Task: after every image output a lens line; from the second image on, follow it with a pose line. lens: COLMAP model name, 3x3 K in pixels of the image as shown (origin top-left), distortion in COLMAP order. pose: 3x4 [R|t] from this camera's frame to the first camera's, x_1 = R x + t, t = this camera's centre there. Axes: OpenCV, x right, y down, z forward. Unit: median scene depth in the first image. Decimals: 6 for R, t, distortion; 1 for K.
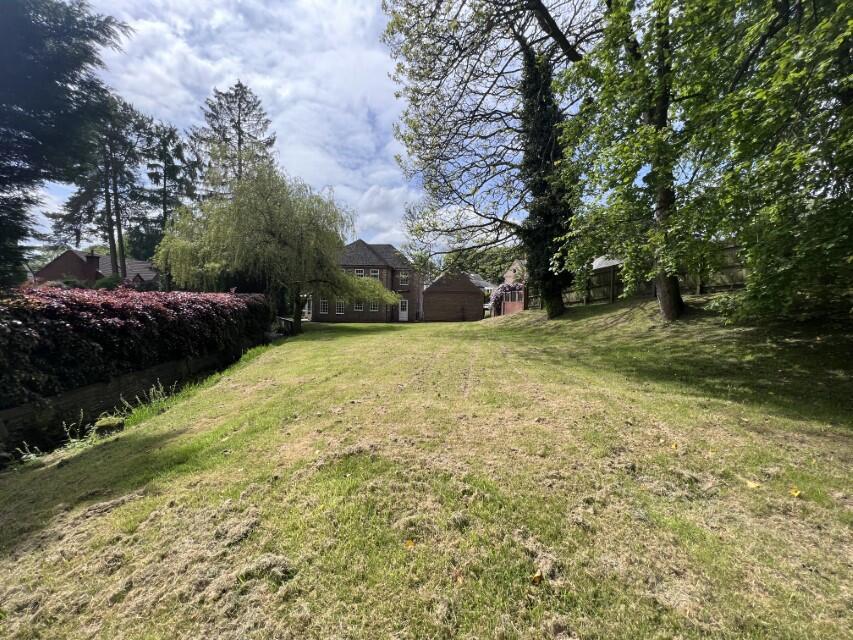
lens RADIAL K [[339.3, 0, 424.5], [0, 339.3, 318.4], [0, 0, 1]] dist [-0.000116, -0.000295]
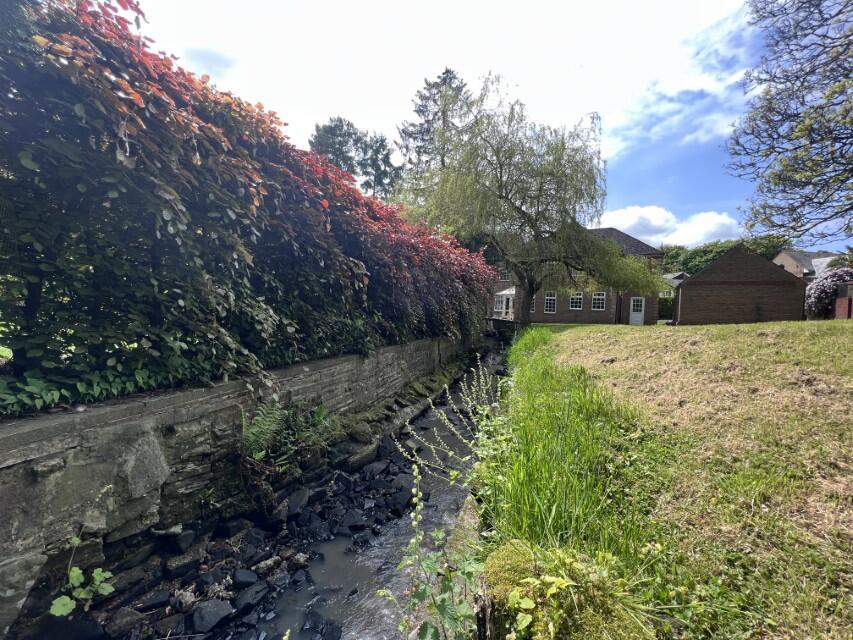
lens RADIAL K [[339.3, 0, 428.9], [0, 339.3, 320.5], [0, 0, 1]] dist [-0.000116, -0.000295]
pose [[0.901658, 0.030339, -0.431384, -0.160659], [-0.044967, 0.998706, -0.023749, 0.036303], [0.430105, 0.040812, 0.901856, 0.148673]]
